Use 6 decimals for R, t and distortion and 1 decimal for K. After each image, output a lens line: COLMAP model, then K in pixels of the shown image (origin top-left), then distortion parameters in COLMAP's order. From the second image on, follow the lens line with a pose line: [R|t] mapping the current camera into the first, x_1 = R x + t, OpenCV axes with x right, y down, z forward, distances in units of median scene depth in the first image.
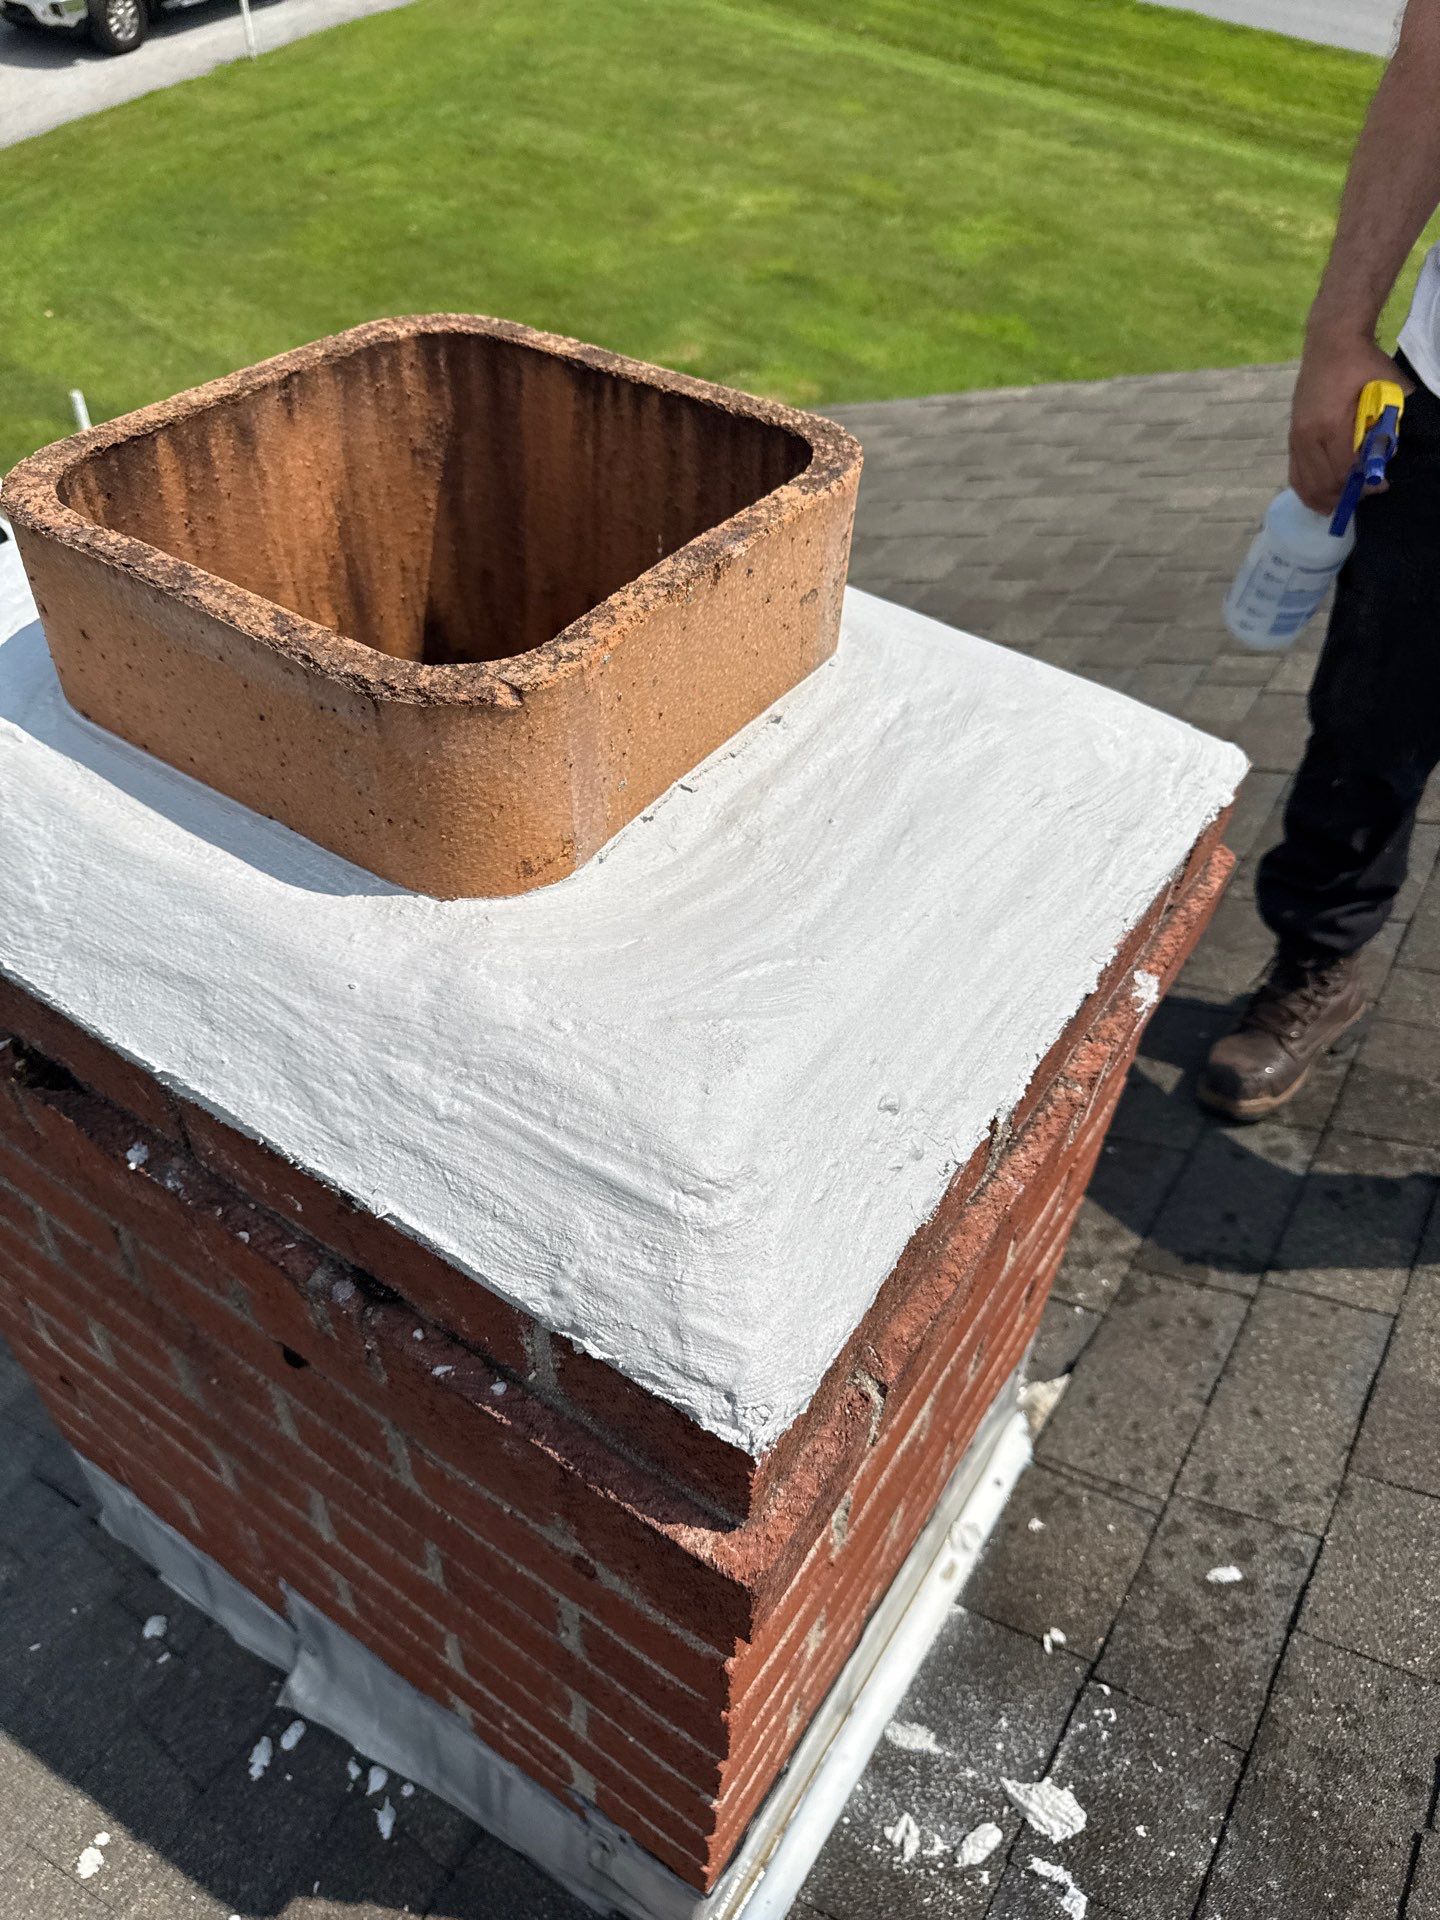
lens RADIAL K [[1376.0, 0, 720.0], [0, 1376.0, 960.0], [0, 0, 1]] dist [-0.017200, -0.002287]
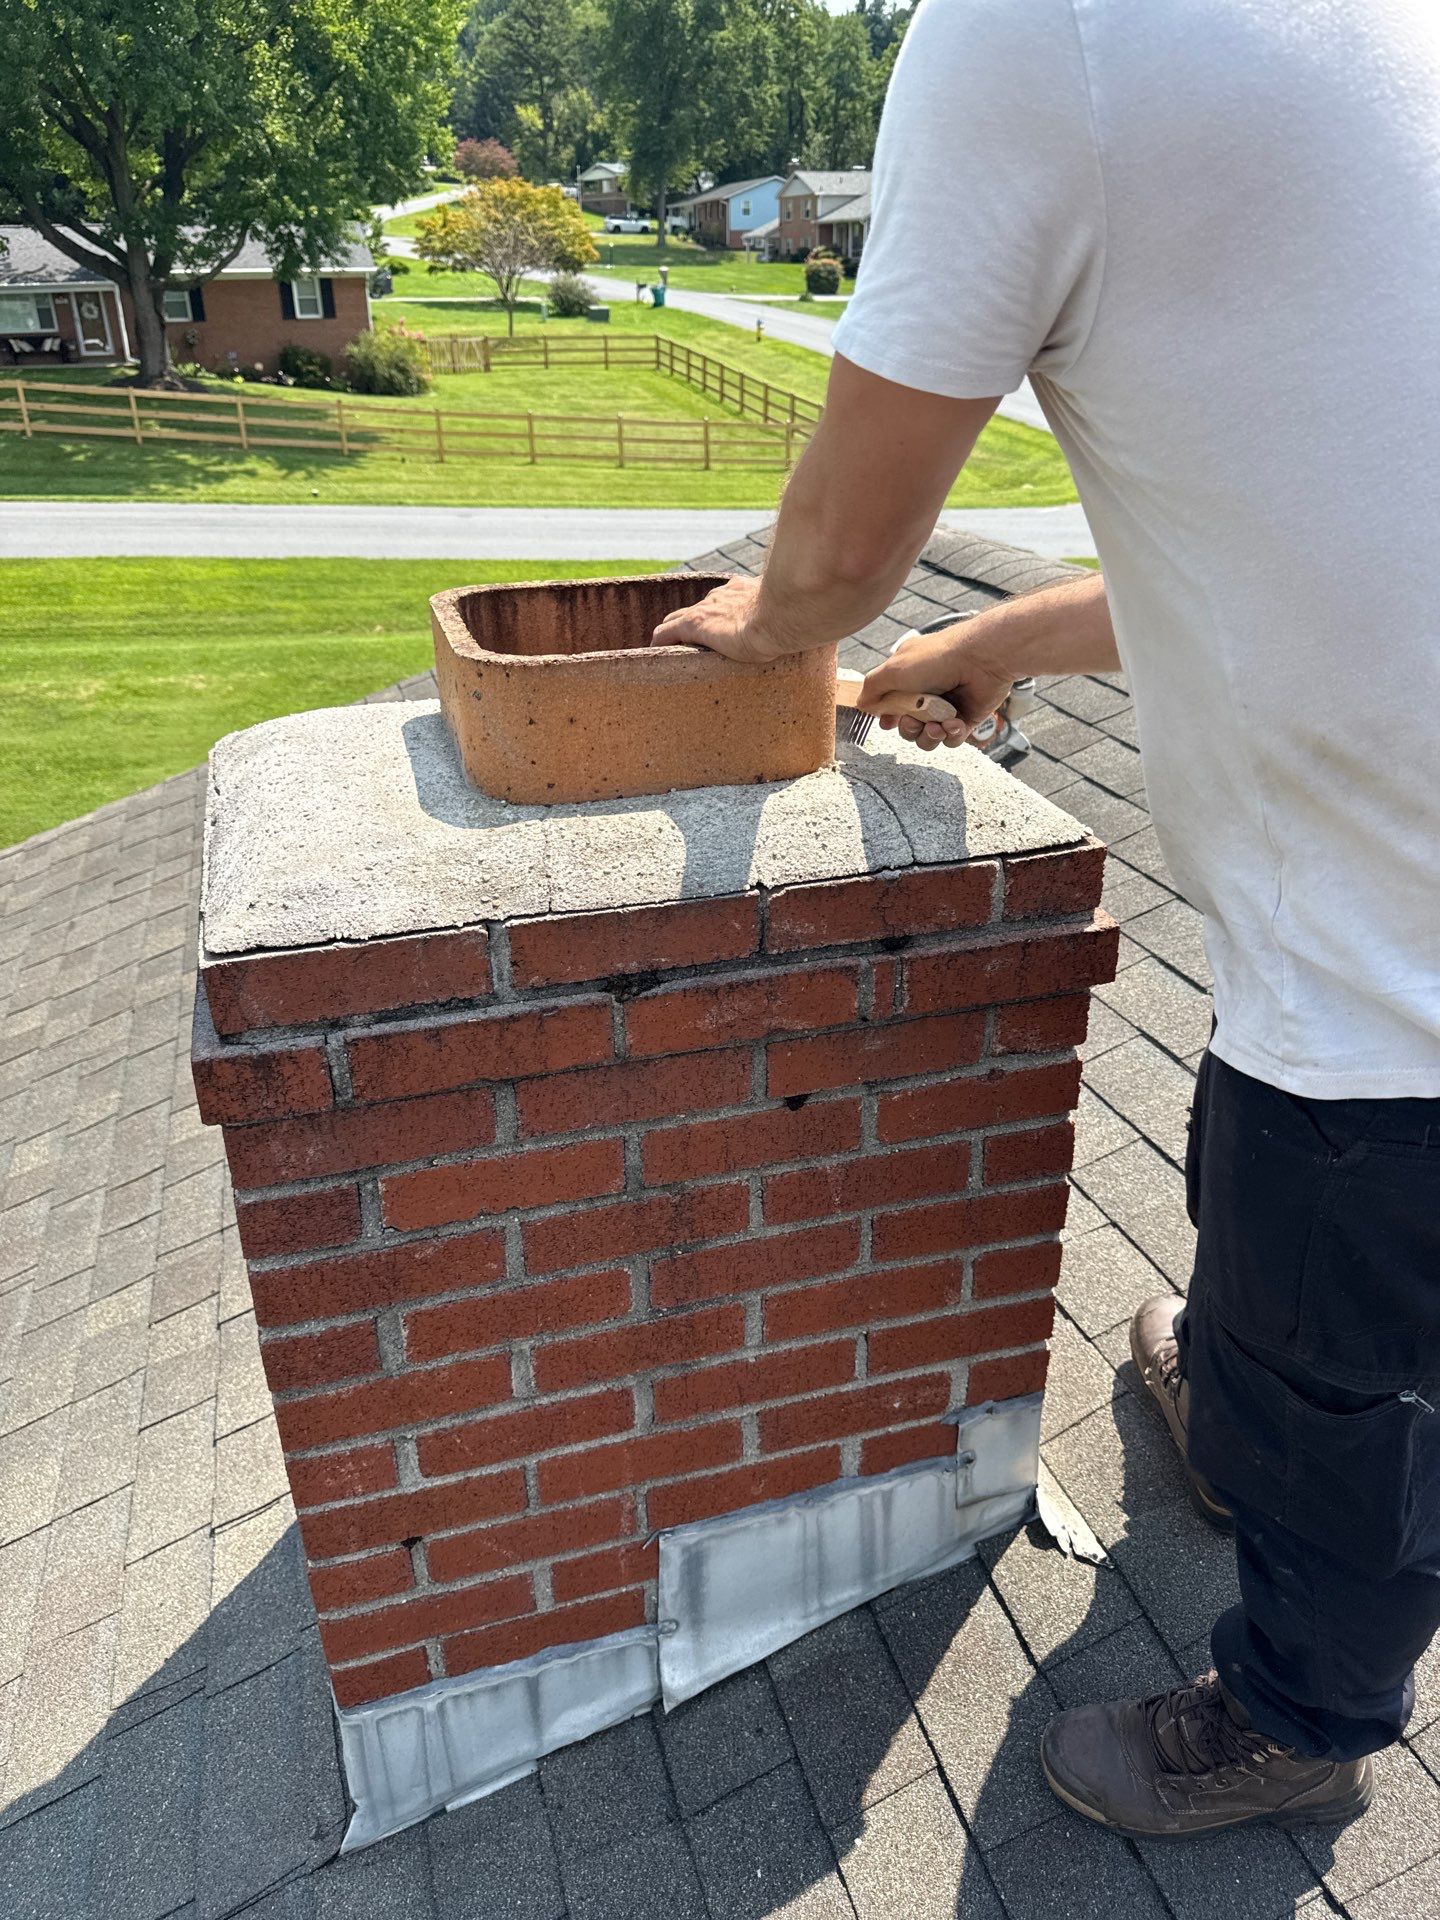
lens RADIAL K [[1365.6, 0, 700.2], [0, 1365.6, 961.6], [0, 0, 1]] dist [-0.000670, -0.029473]
pose [[0.638277, -0.370791, 0.674623, -0.261373], [0.553723, 0.829941, -0.067734, 0.035693], [-0.534783, 0.416788, 0.735048, -0.036172]]
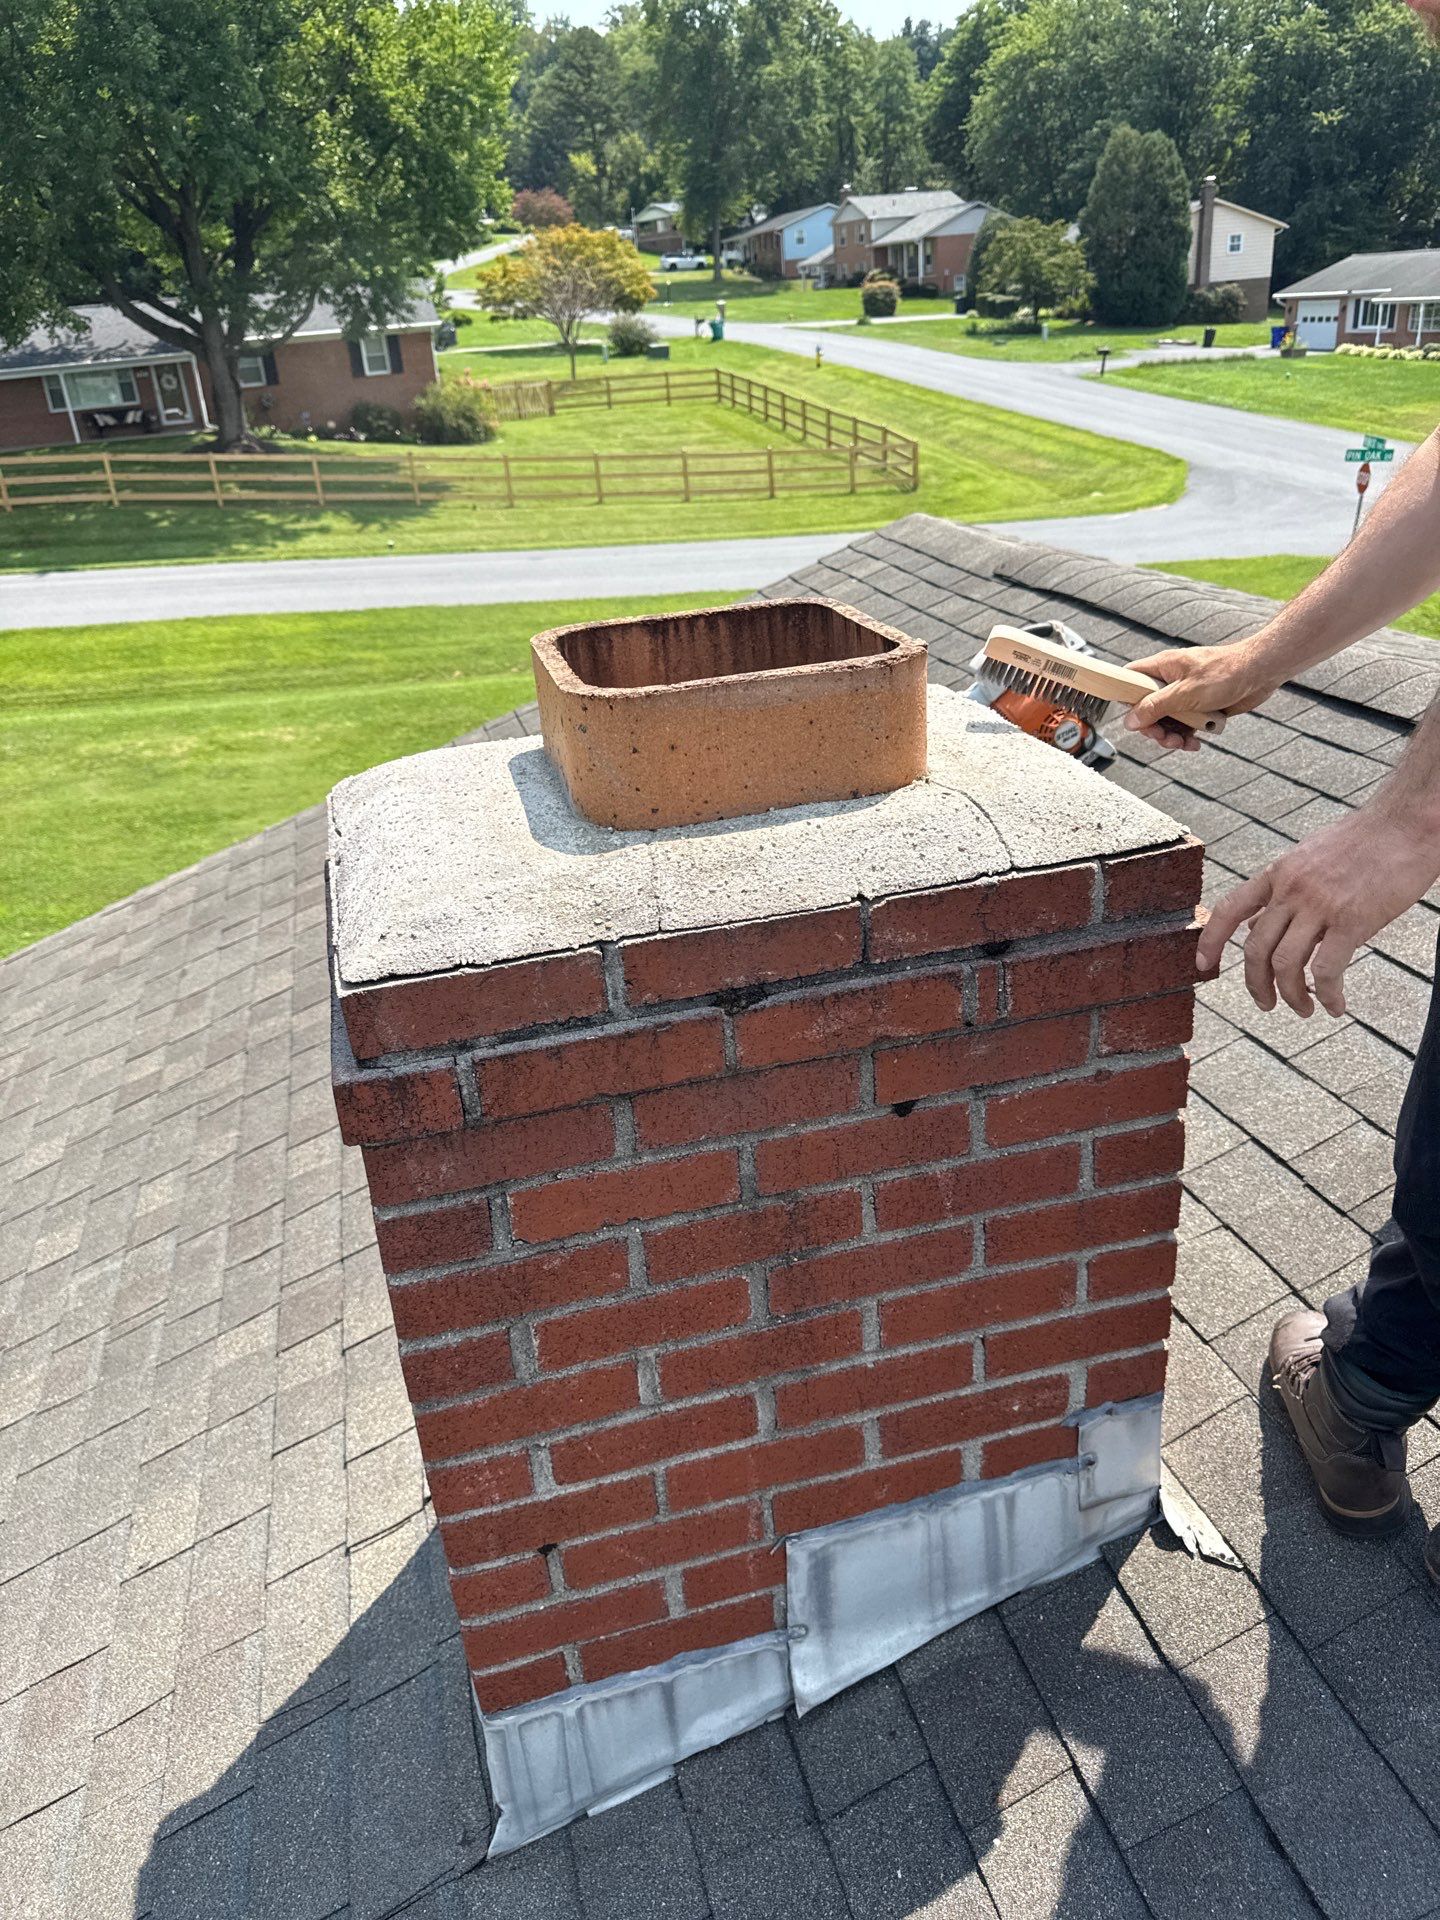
lens RADIAL K [[1365.6, 0, 700.2], [0, 1365.6, 961.6], [0, 0, 1]] dist [-0.000670, -0.029473]
pose [[0.664177, -0.384495, 0.641118, -0.271598], [0.581472, 0.804699, -0.119787, 0.036268], [-0.469849, 0.452352, 0.758036, -0.039949]]
